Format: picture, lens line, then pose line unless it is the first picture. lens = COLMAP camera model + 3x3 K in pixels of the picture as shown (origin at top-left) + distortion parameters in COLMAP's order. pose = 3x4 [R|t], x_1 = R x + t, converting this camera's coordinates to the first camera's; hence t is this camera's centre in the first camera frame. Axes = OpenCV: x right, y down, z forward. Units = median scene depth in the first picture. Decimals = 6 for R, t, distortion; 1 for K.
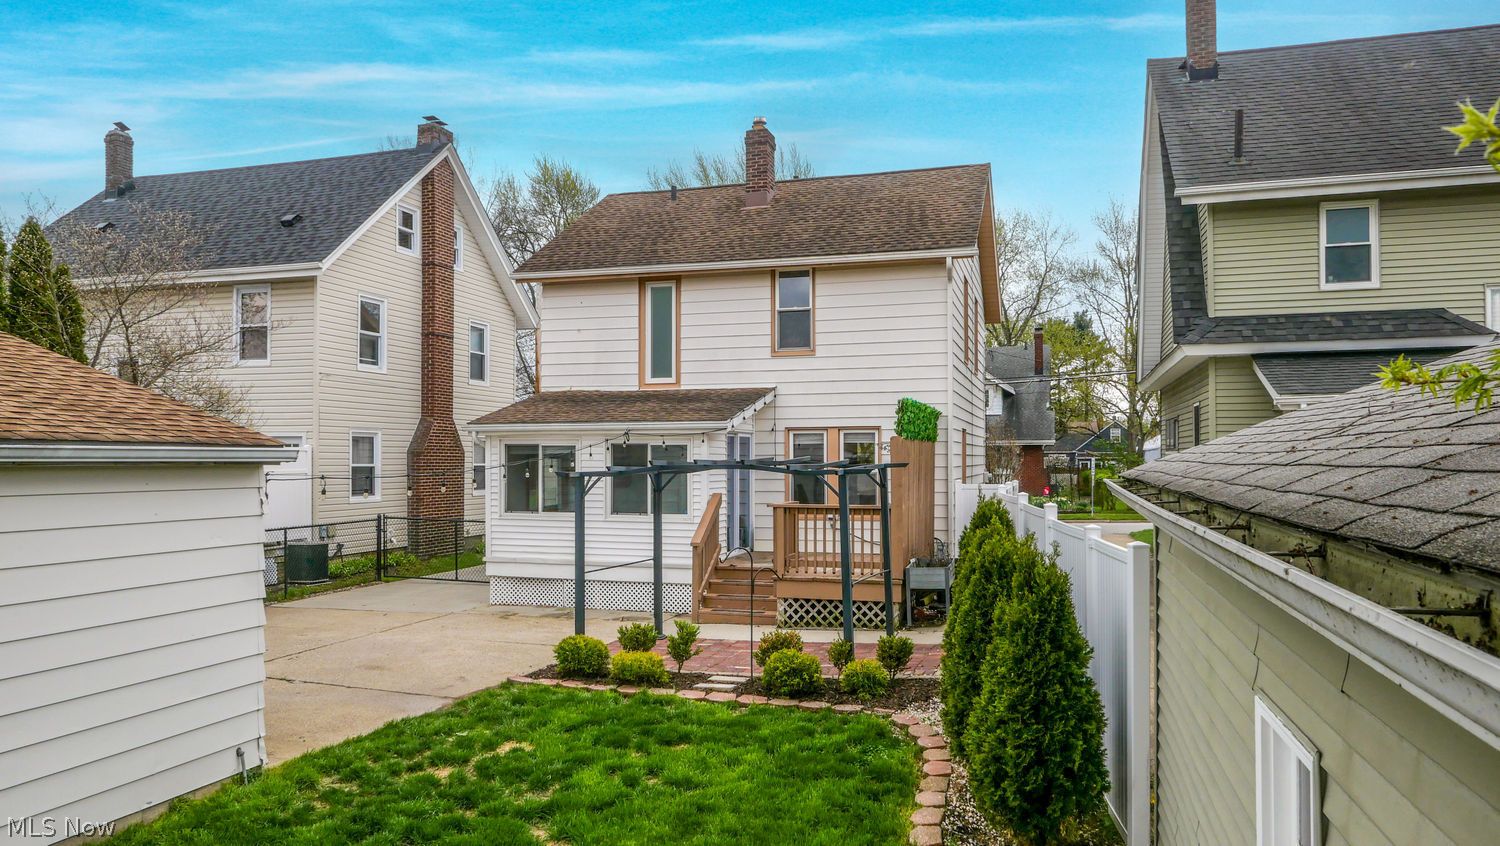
lens RADIAL K [[987.0, 0, 750.0], [0, 987.0, 423.0], [0, 0, 1]] dist [-0.020996, 0.001065]
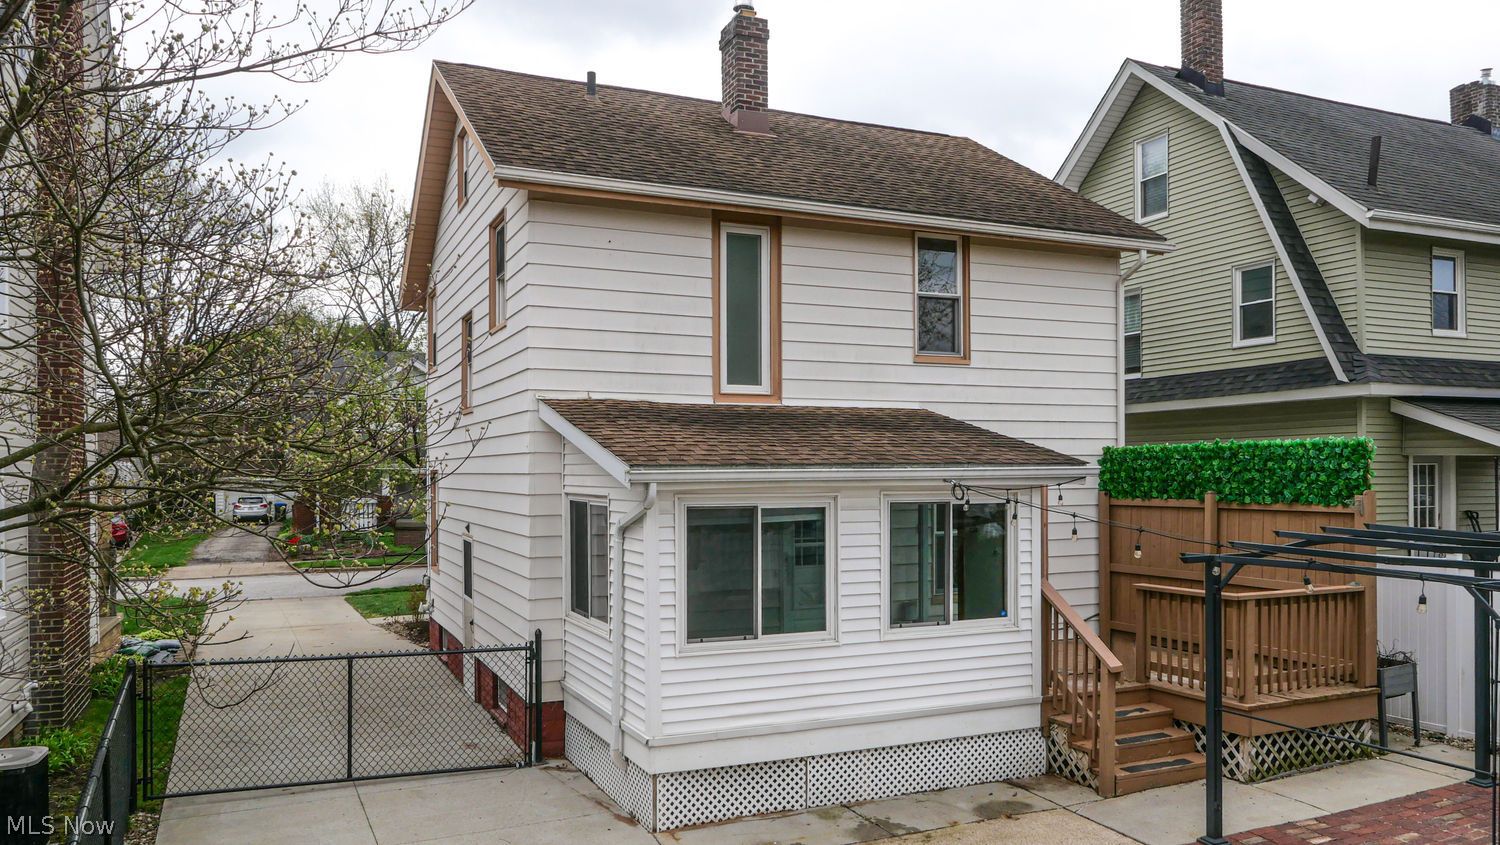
lens RADIAL K [[1073.3, 0, 749.5], [0, 1073.3, 461.9], [0, 0, 1]] dist [-0.006968, -0.000651]
pose [[0.752731, 0.002805, 0.658322, -0.543843], [-0.018522, 0.999685, 0.016918, -0.010462], [-0.658067, -0.024928, 0.752547, 0.530426]]
